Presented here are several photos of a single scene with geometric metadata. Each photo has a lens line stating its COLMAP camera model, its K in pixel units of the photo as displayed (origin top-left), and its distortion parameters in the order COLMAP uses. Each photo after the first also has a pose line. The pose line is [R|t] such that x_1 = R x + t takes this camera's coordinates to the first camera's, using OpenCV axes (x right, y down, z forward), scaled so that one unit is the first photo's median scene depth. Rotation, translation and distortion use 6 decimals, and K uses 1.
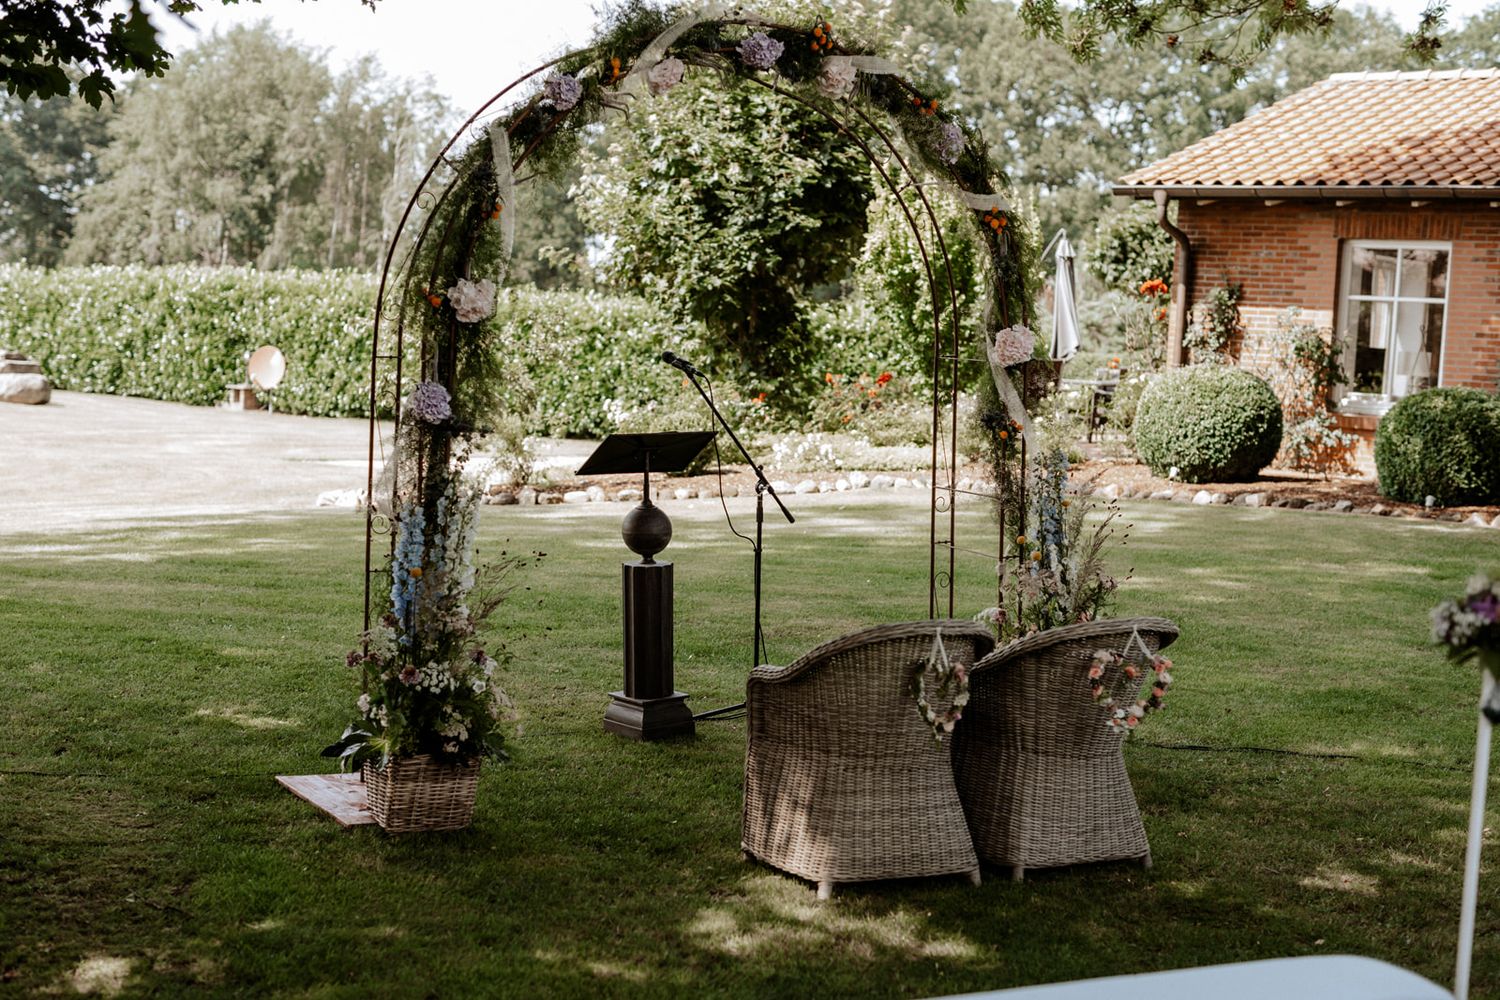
lens RADIAL K [[1998.2, 0, 750.0], [0, 1998.2, 500.0], [0, 0, 1]] dist [-0.126300, 0.479285]
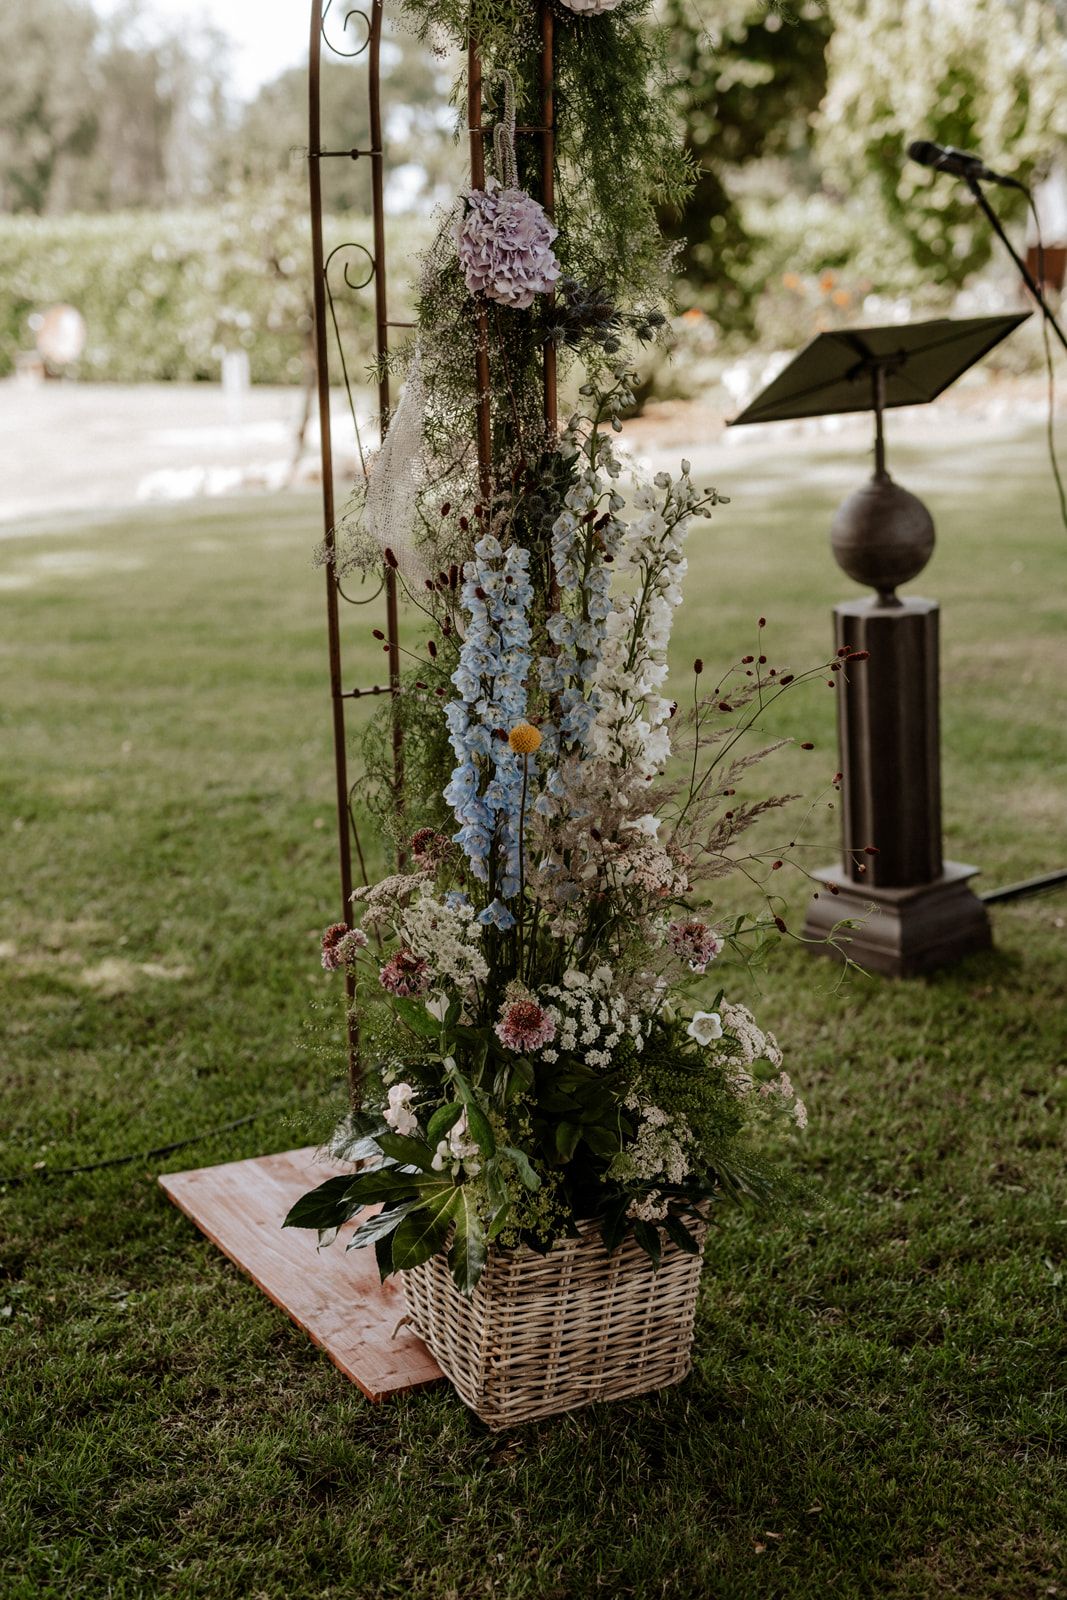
lens RADIAL K [[2131.4, 0, 533.5], [0, 2131.4, 800.0], [0, 0, 1]] dist [-0.126300, 0.479285]
pose [[0.997494, -0.059971, -0.037540, -0.144881], [0.065280, 0.984713, 0.161489, -0.011998], [0.027281, -0.163534, 0.986160, 0.599237]]
